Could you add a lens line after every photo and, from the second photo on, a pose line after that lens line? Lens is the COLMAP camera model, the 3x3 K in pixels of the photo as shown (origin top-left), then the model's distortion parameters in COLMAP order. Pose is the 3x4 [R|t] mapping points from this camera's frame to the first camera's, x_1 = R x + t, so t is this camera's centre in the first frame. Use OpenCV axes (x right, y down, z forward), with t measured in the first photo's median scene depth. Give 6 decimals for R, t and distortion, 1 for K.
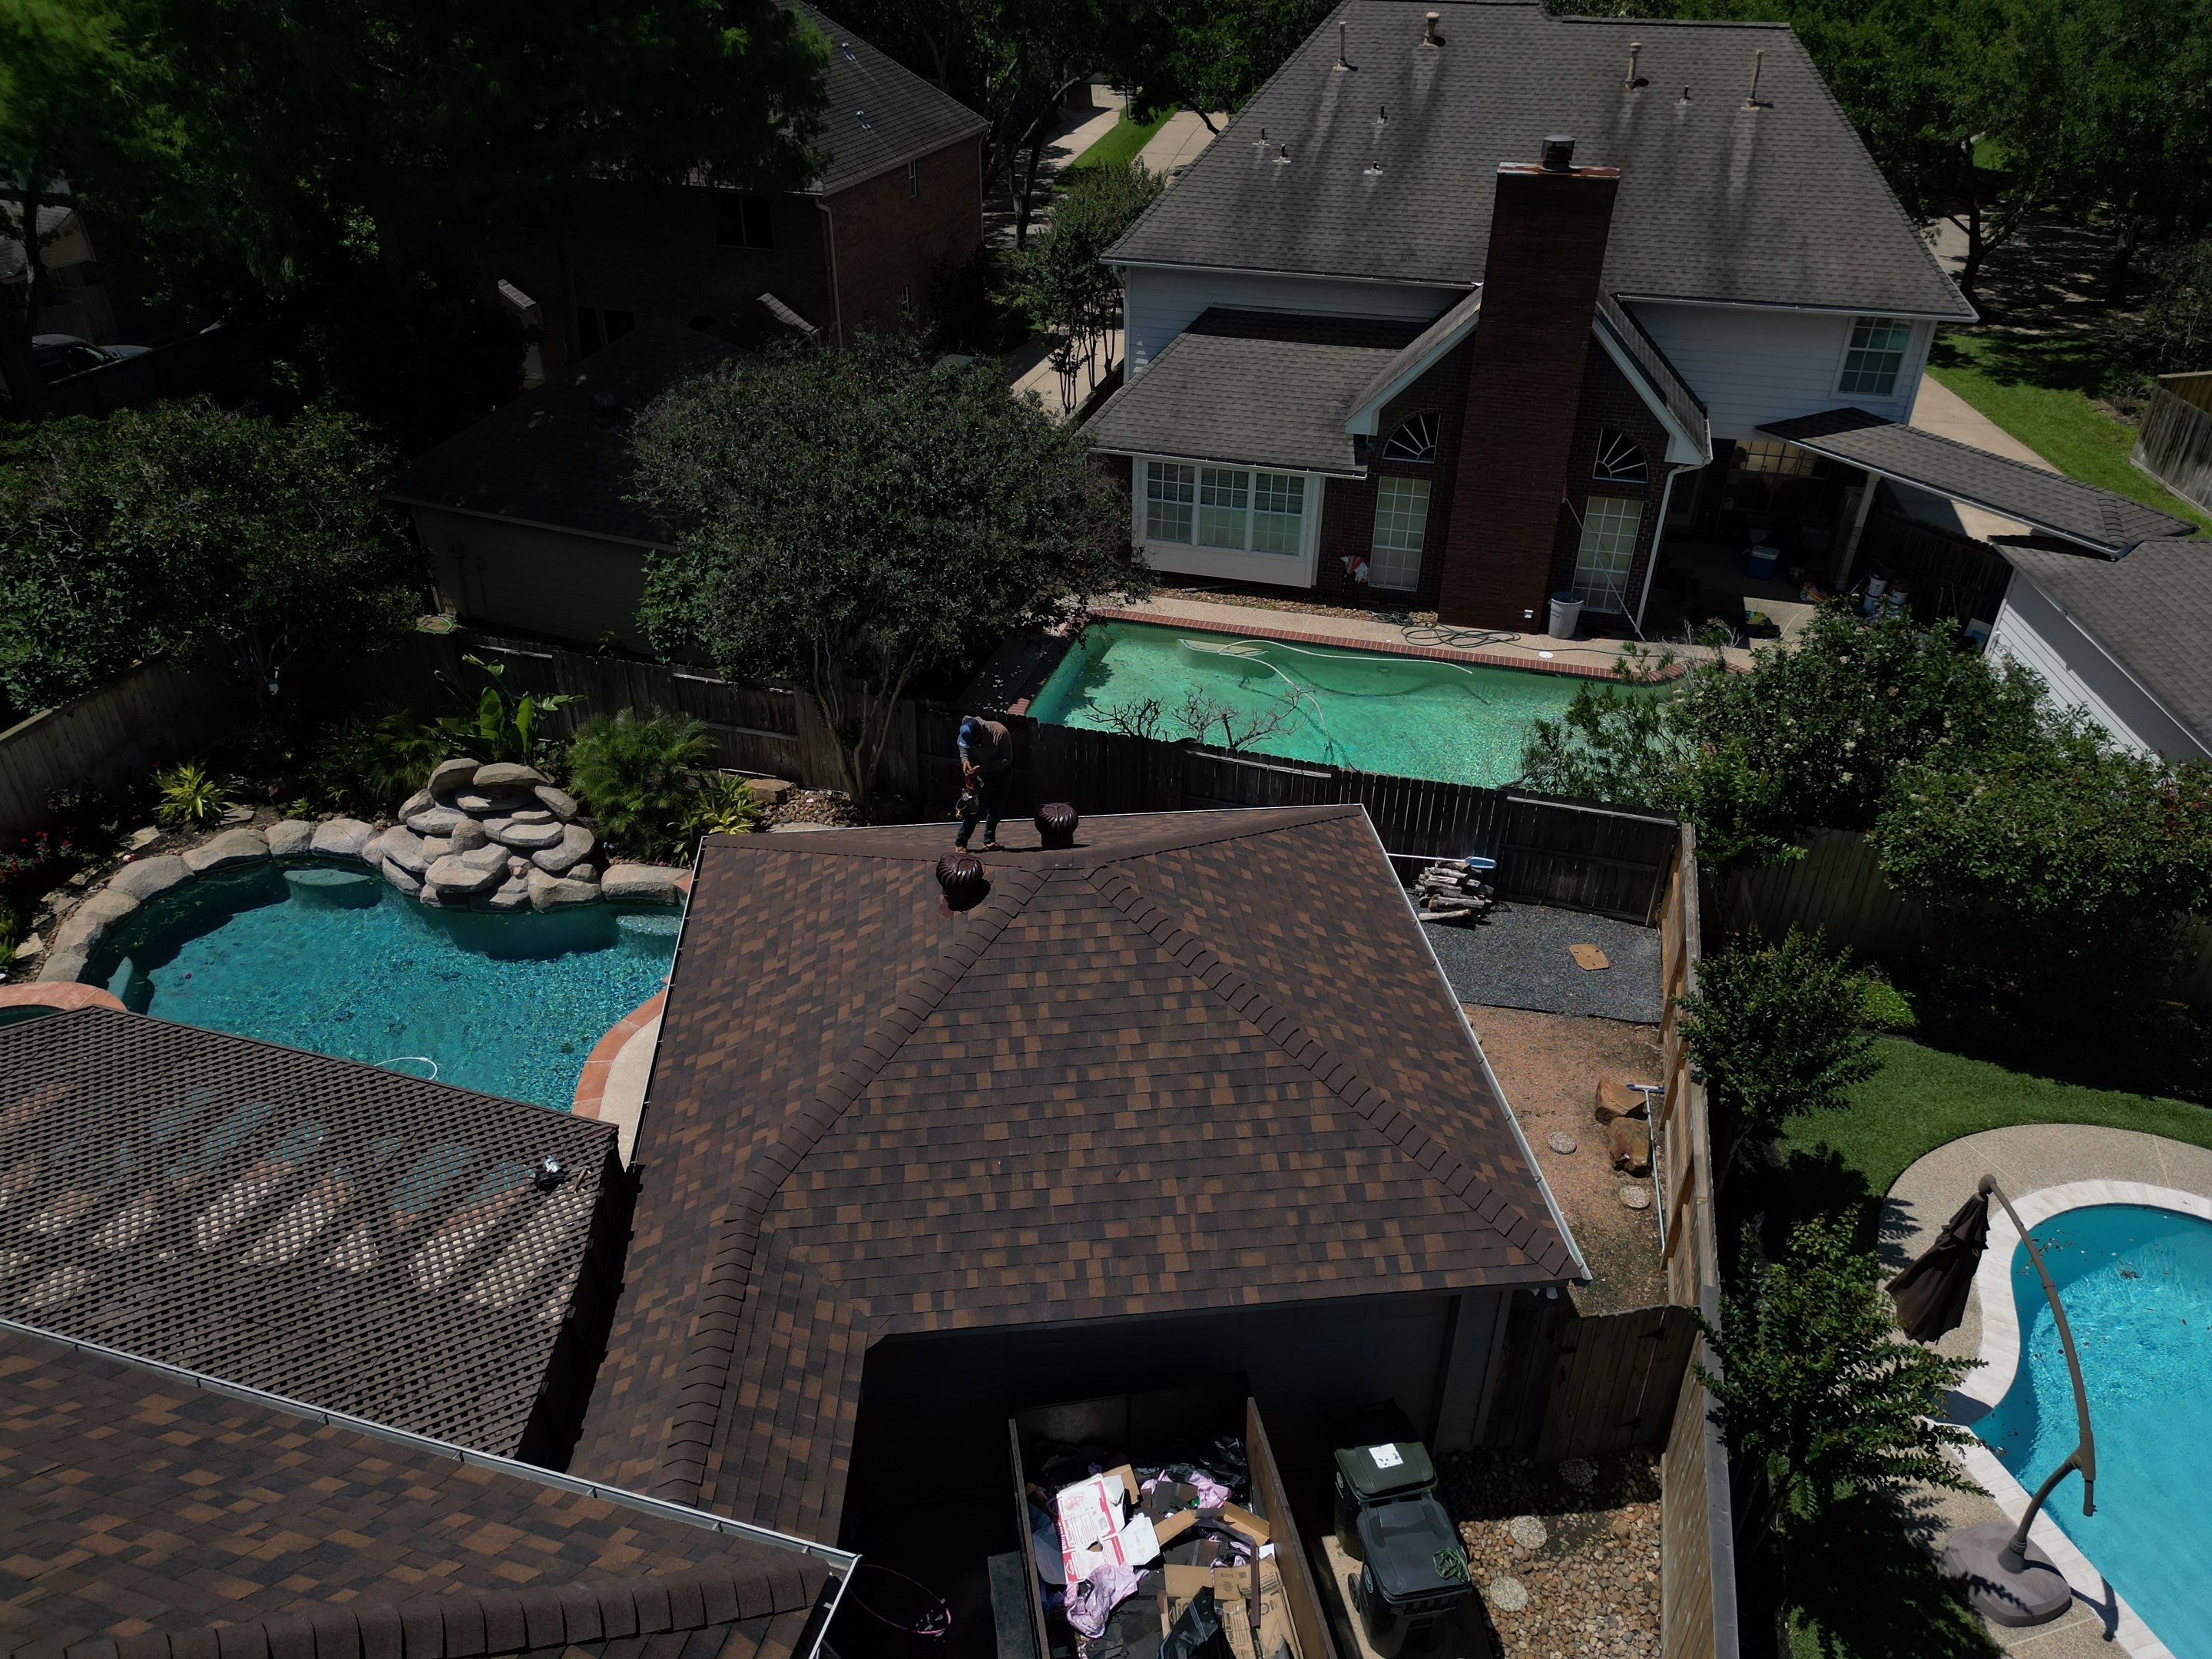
lens RADIAL K [[1554.6, 0, 1101.6], [0, 1554.6, 795.3], [0, 0, 1]] dist [0.066323, -0.055227]
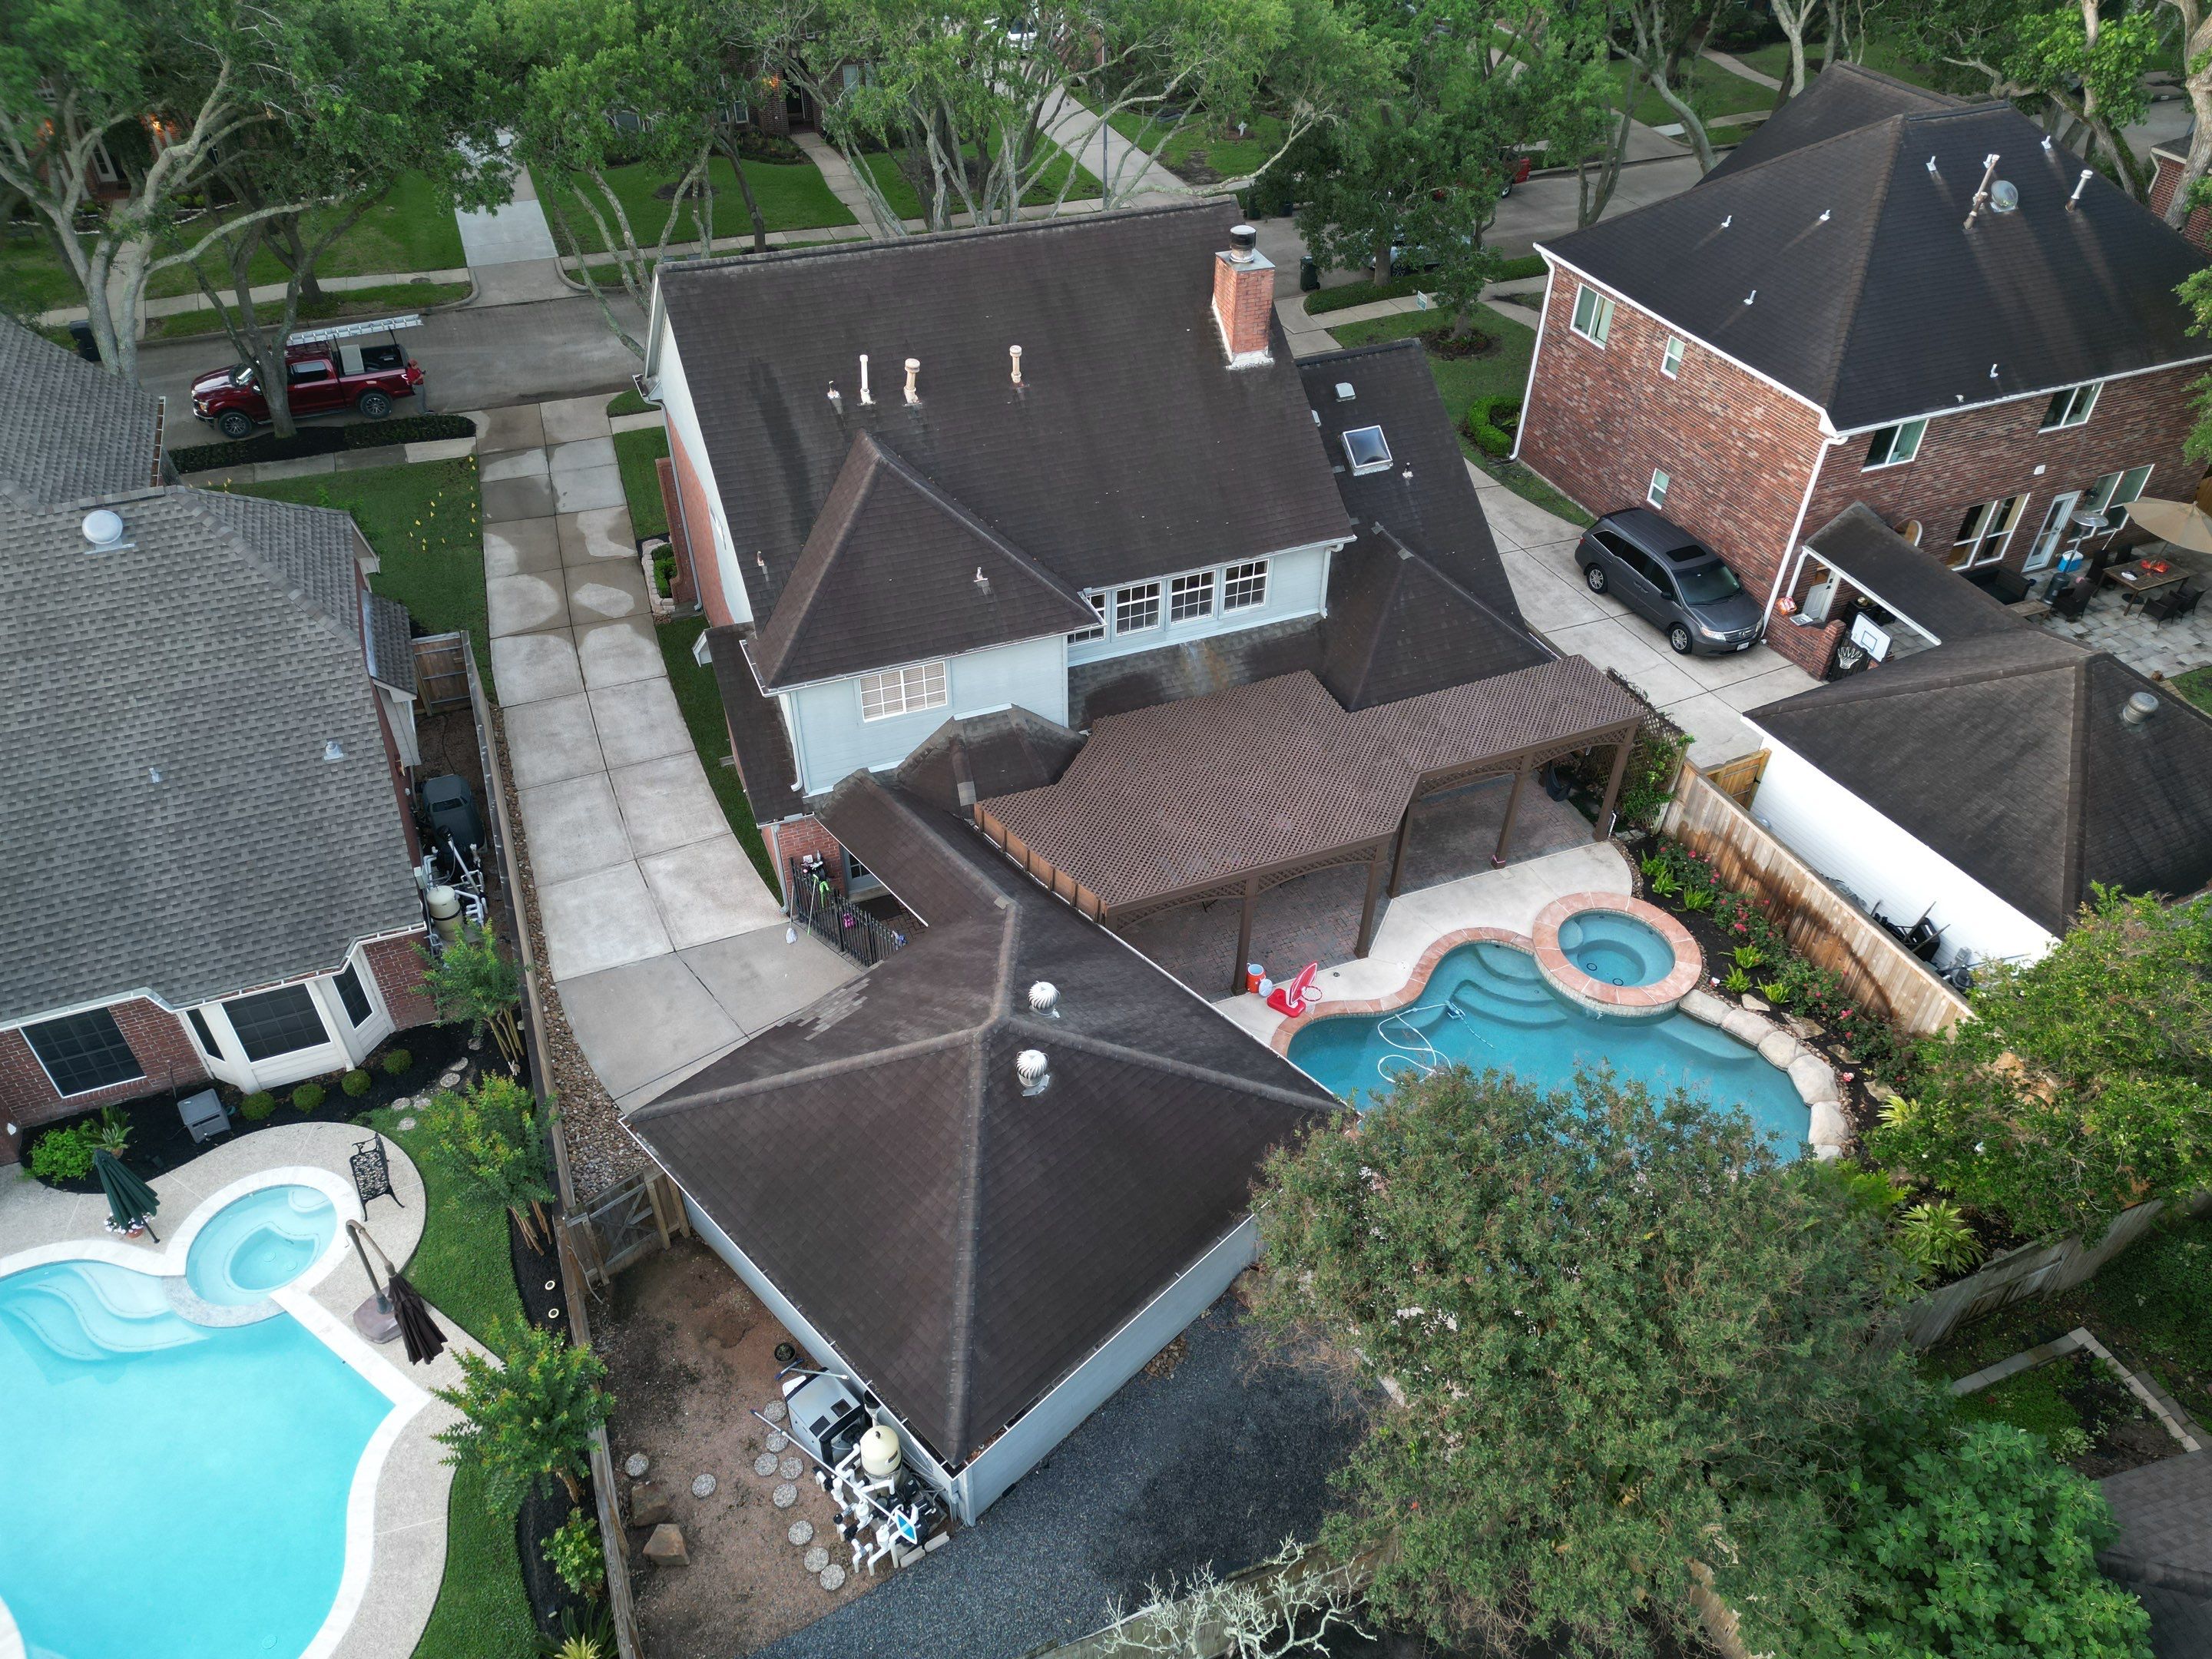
lens RADIAL K [[1554.6, 0, 1117.6], [0, 1554.6, 831.7], [0, 0, 1]] dist [0.066323, -0.055227]
pose [[-0.782046, 0.382904, -0.491721, 0.482606], [-0.341055, 0.397427, 0.851900, -1.200626], [0.521619, 0.833928, -0.180215, 1.046984]]
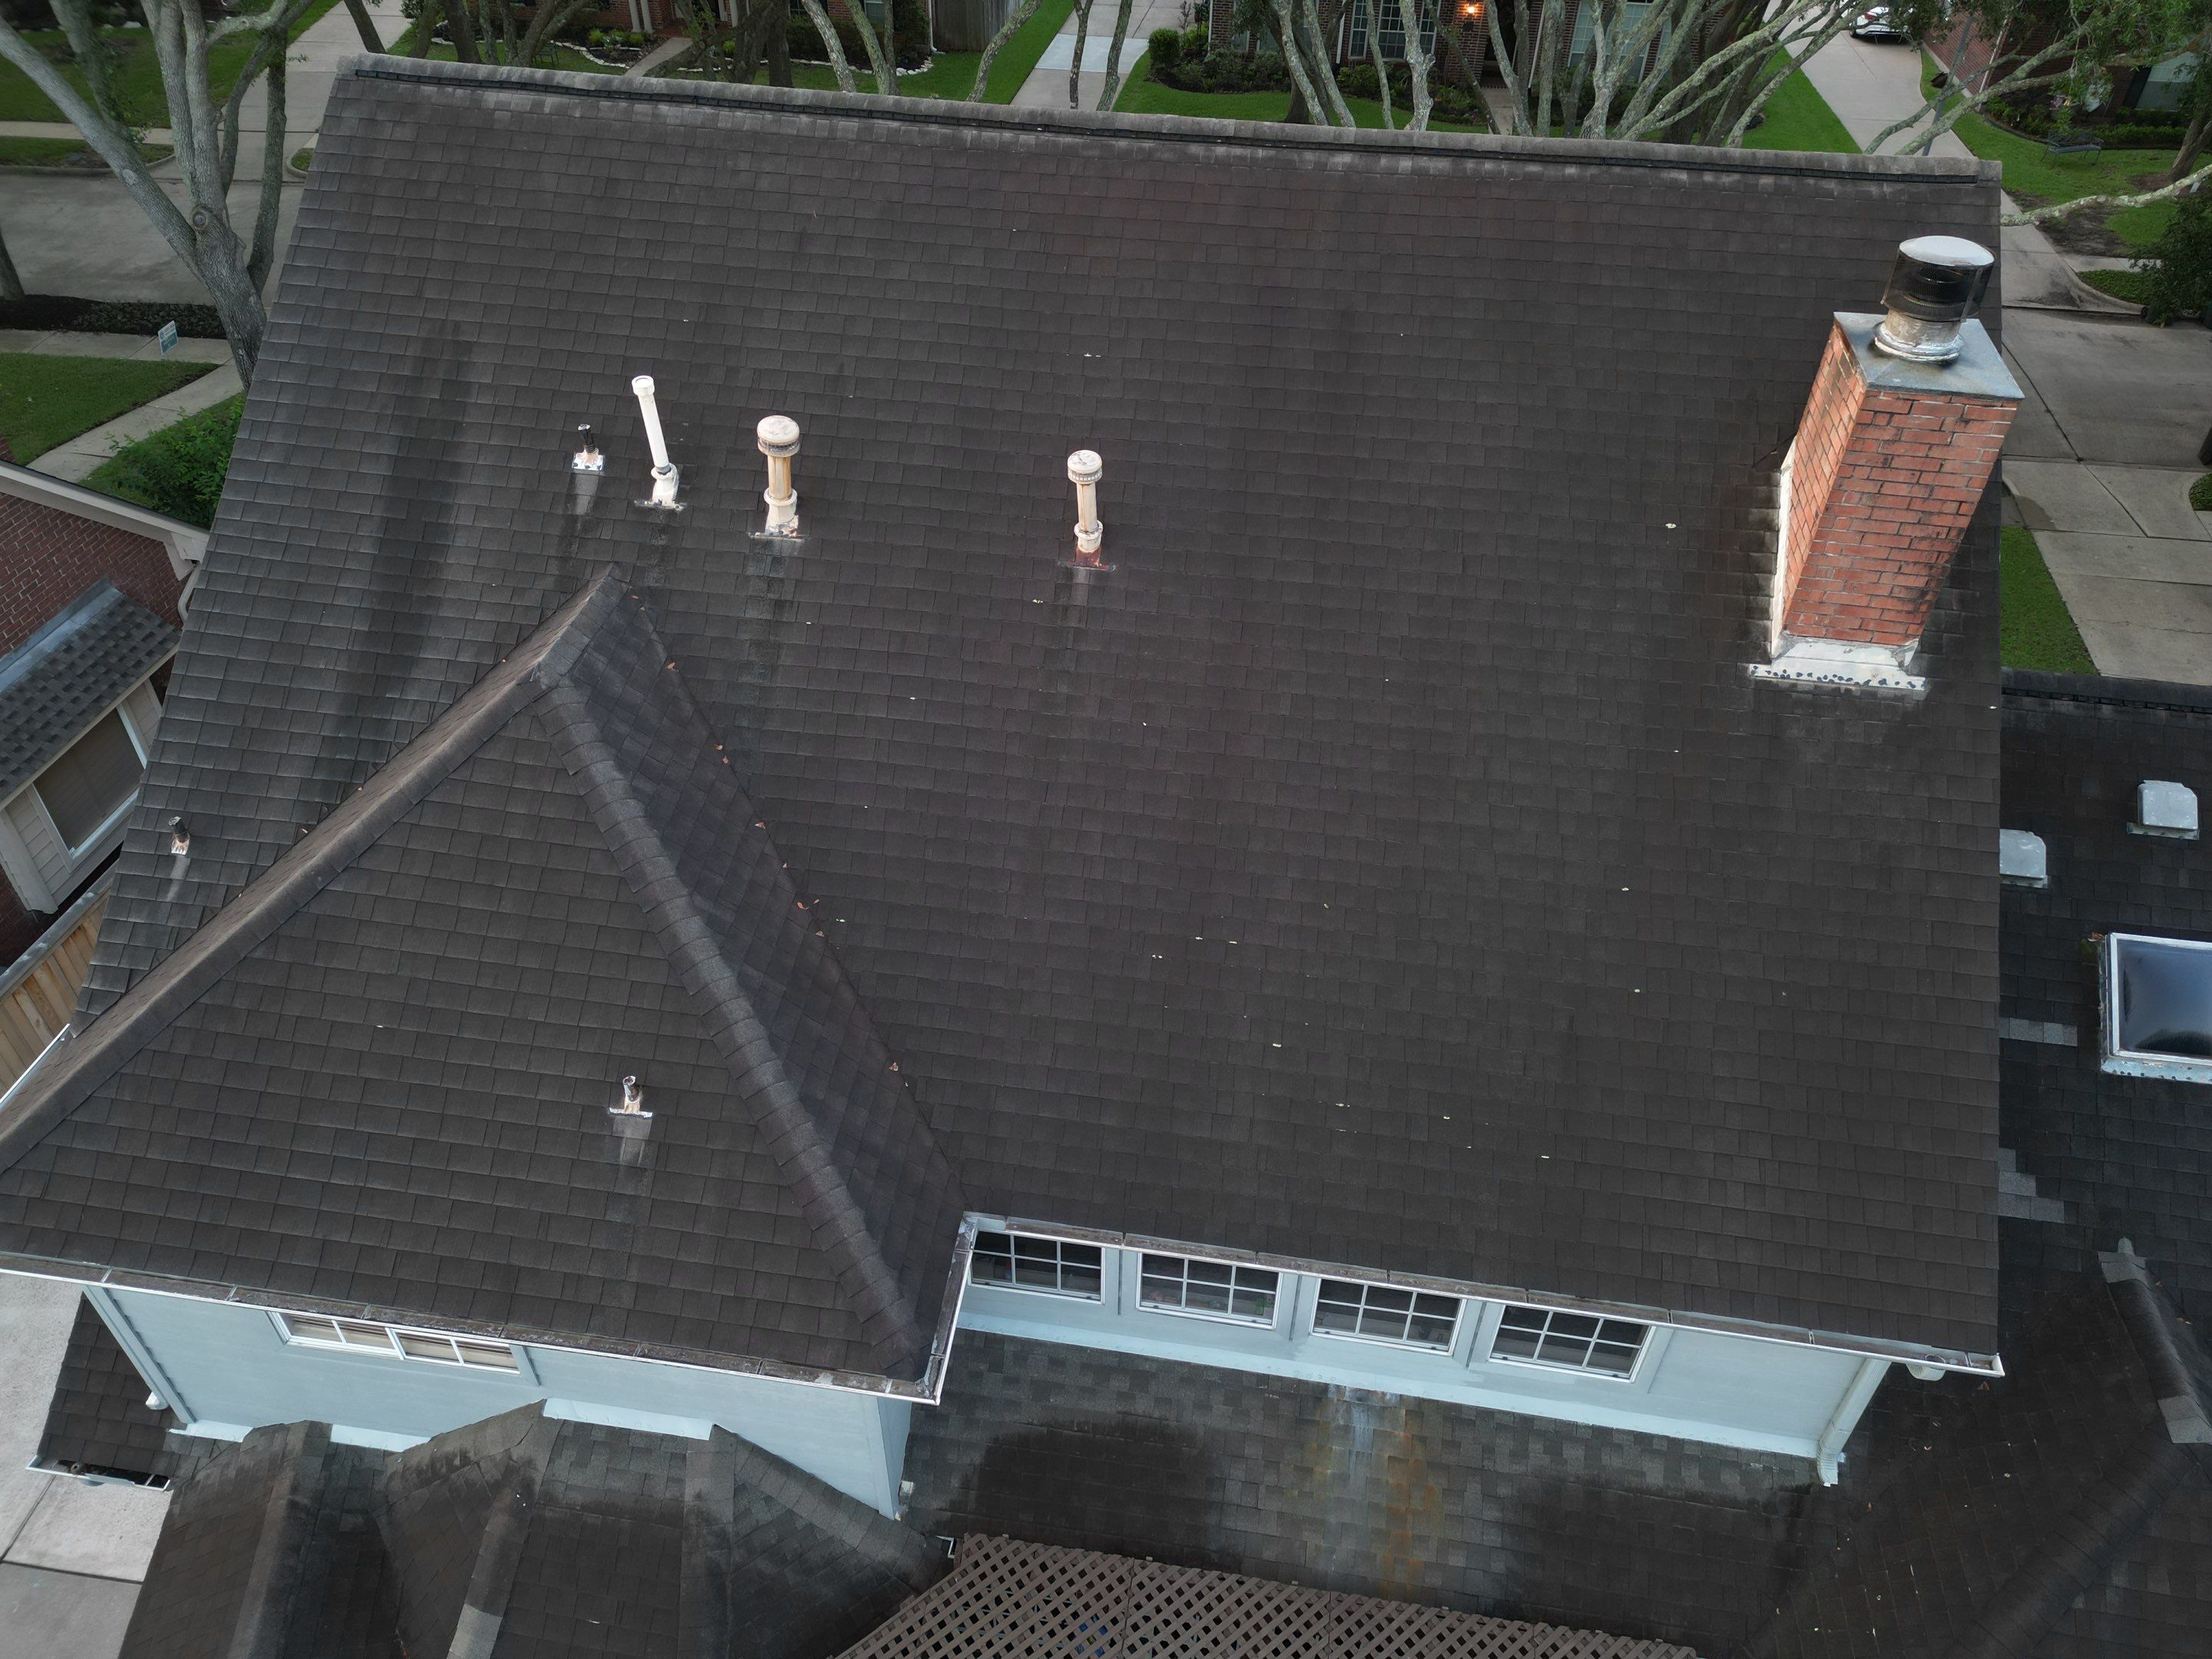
lens RADIAL K [[1554.6, 0, 1102.8], [0, 1554.6, 817.9], [0, 0, 1]] dist [0.066323, -0.055227]
pose [[-0.990979, 0.061144, -0.119254, -0.438160], [-0.092194, 0.334798, 0.937769, -0.384563], [0.097265, 0.940304, -0.326141, 0.536091]]
